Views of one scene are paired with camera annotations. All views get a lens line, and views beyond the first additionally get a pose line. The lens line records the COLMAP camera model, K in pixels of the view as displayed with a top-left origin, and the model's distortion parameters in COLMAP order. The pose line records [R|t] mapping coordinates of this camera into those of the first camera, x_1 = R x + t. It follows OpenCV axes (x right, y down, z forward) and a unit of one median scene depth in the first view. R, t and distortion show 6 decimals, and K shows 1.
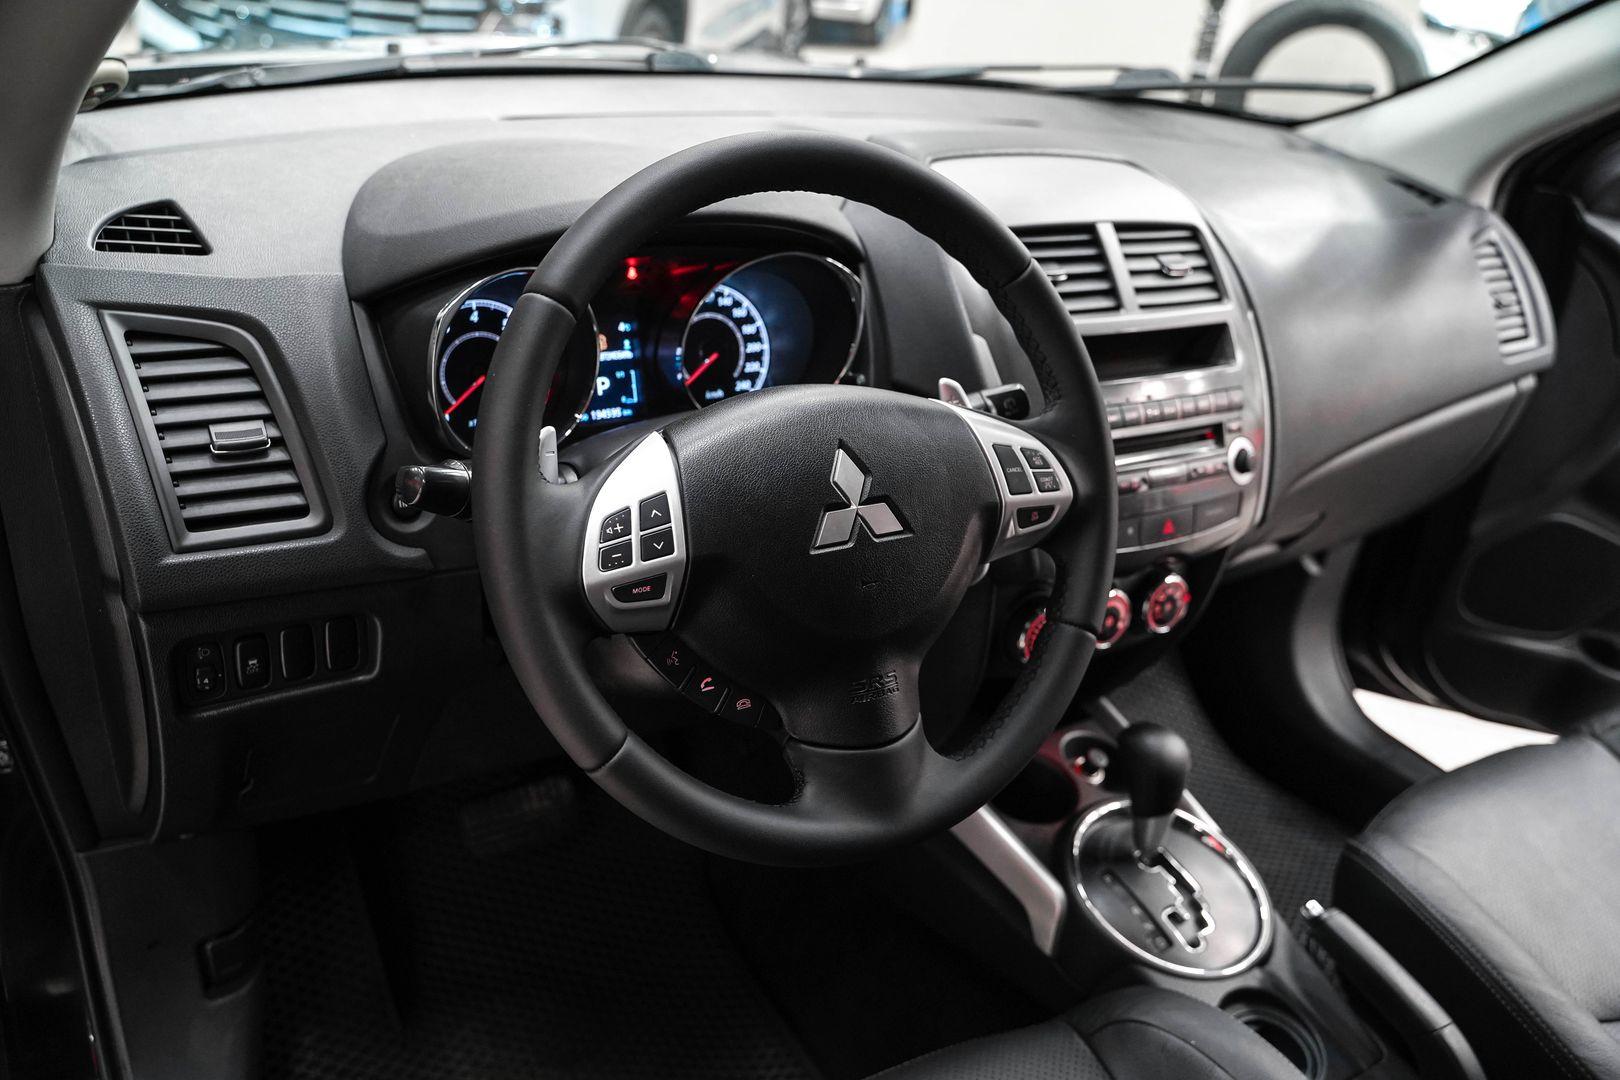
lens RADIAL K [[1310.0, 0, 797.1], [0, 1310.0, 550.8], [0, 0, 1]] dist [-0.118397, 0.087830]
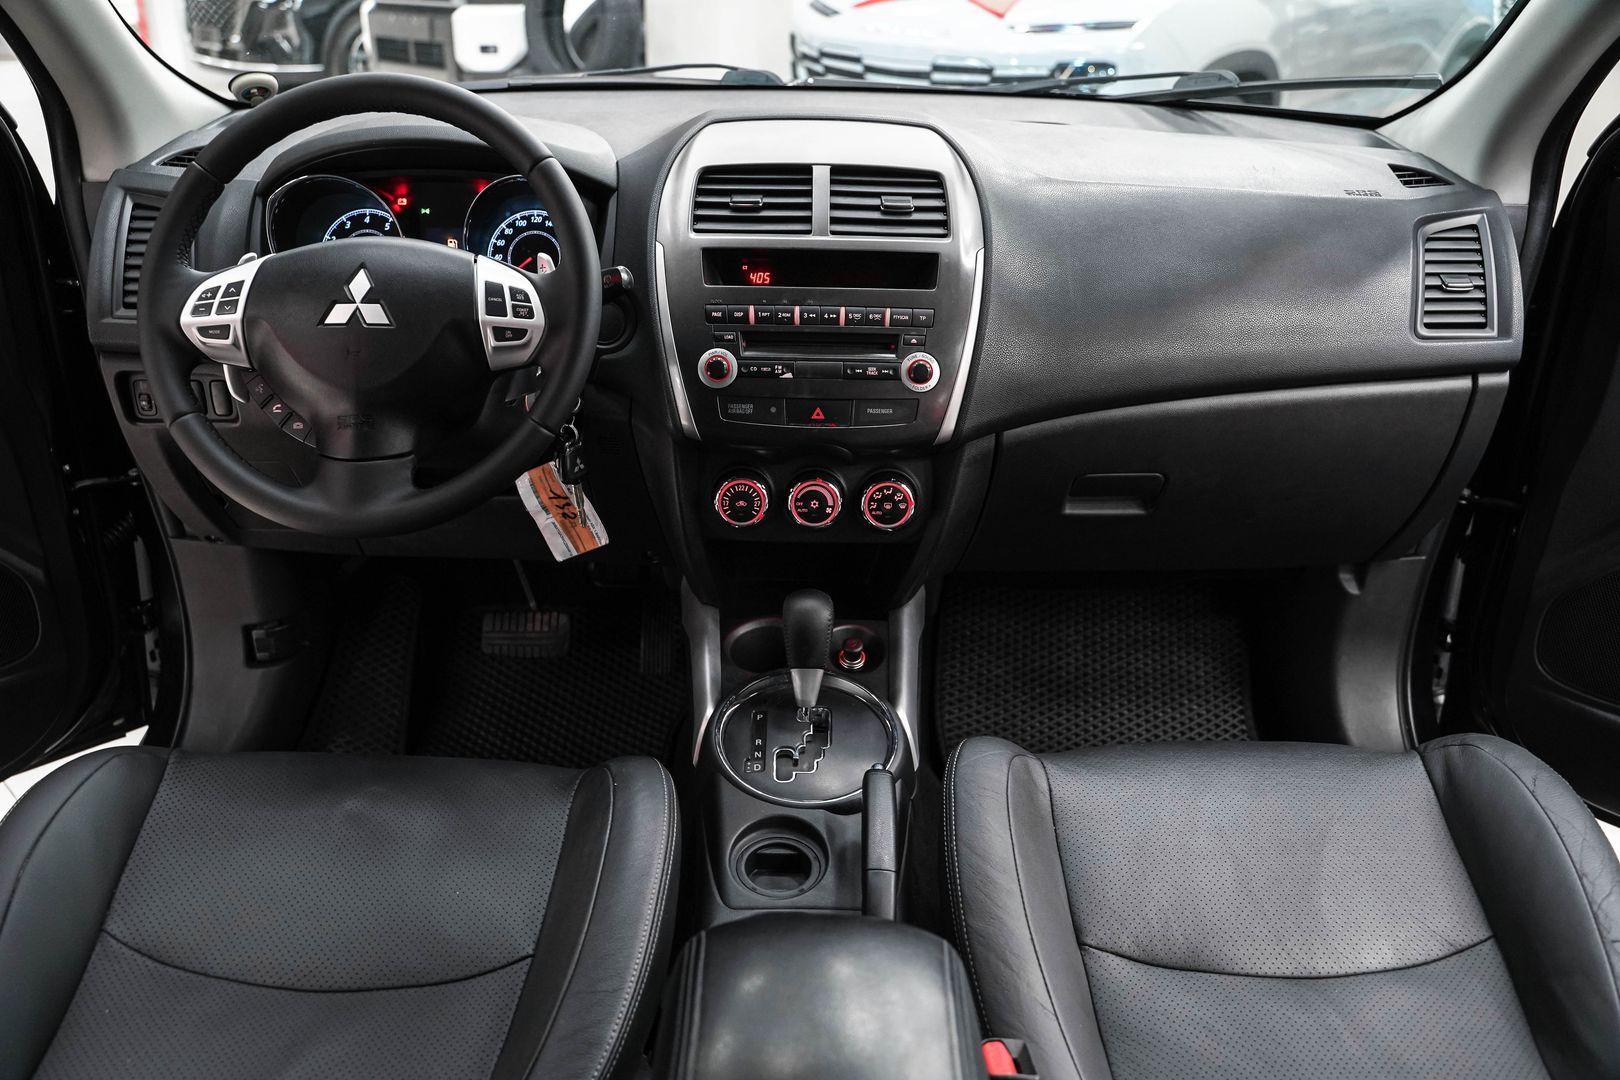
lens RADIAL K [[1310.0, 0, 797.5], [0, 1310.0, 526.9], [0, 0, 1]] dist [-0.118397, 0.087830]
pose [[0.842618, 0.127145, -0.523286, 0.897401], [-0.177362, 0.983035, -0.046744, 0.140137], [0.508465, 0.132198, 0.850874, -0.004255]]
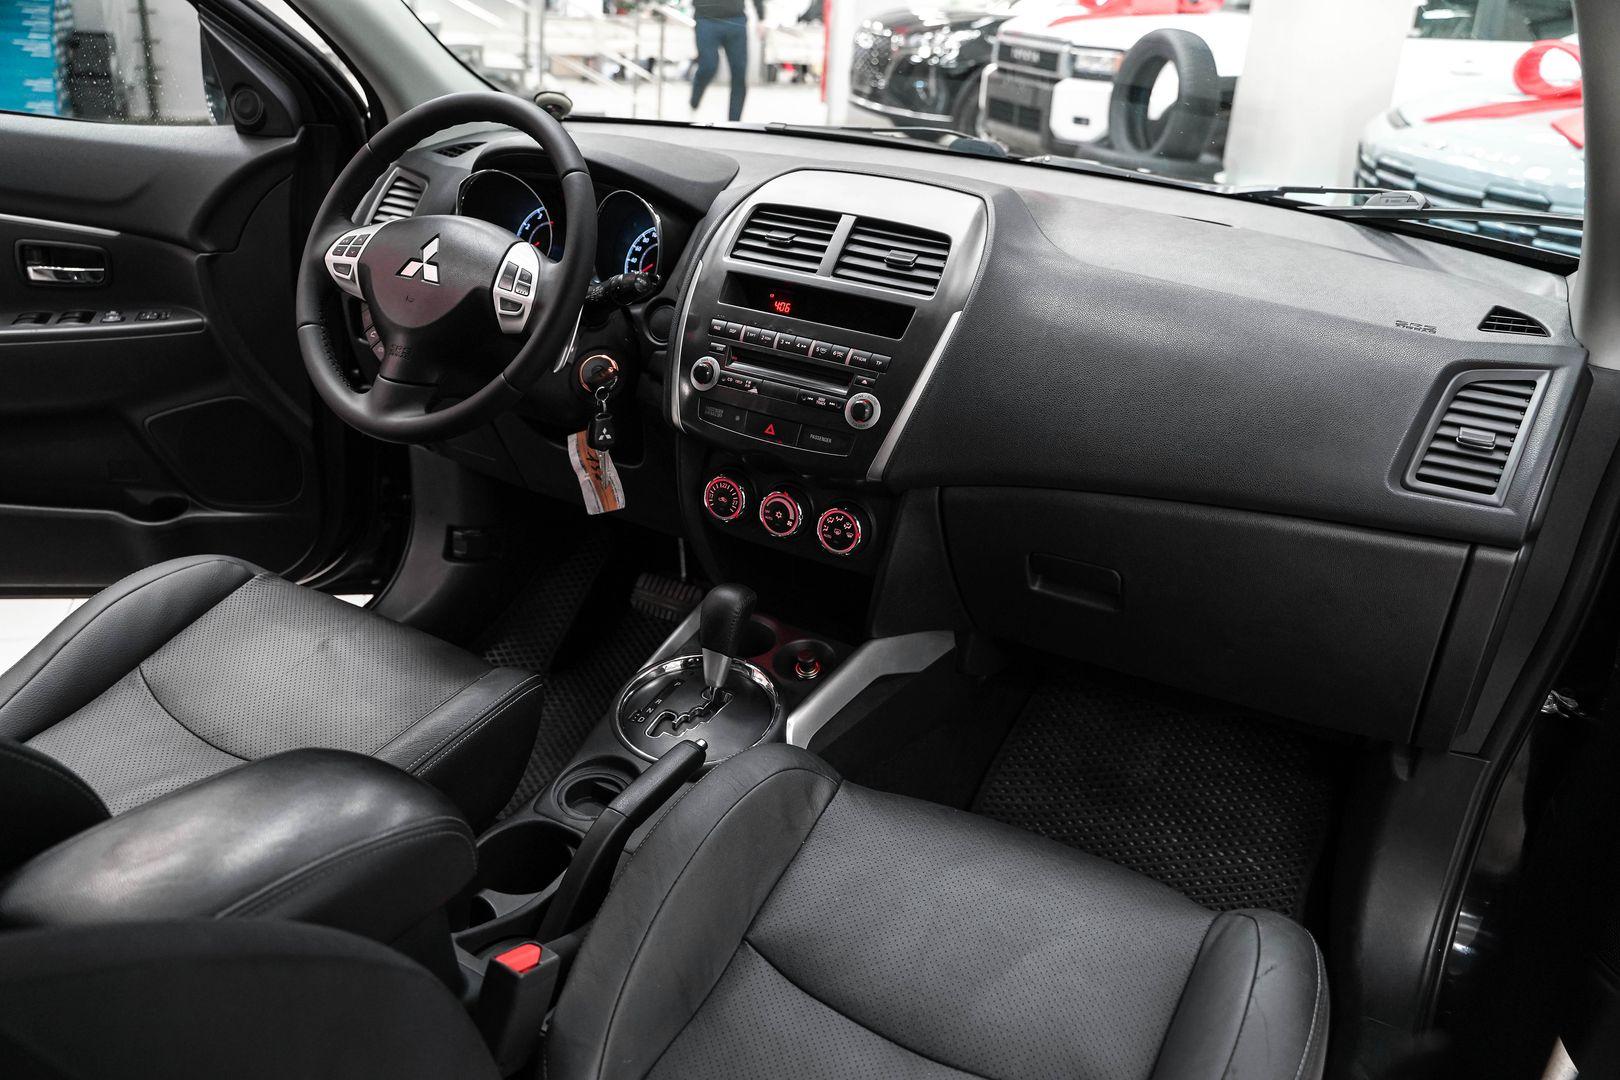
lens RADIAL K [[1310.0, 0, 810.8], [0, 1310.0, 537.7], [0, 0, 1]] dist [-0.118397, 0.087830]
pose [[0.486055, 0.269227, -0.831425, 1.420442], [-0.425536, 0.903875, 0.043917, 0.004962], [0.763328, 0.332455, 0.553899, 0.335199]]
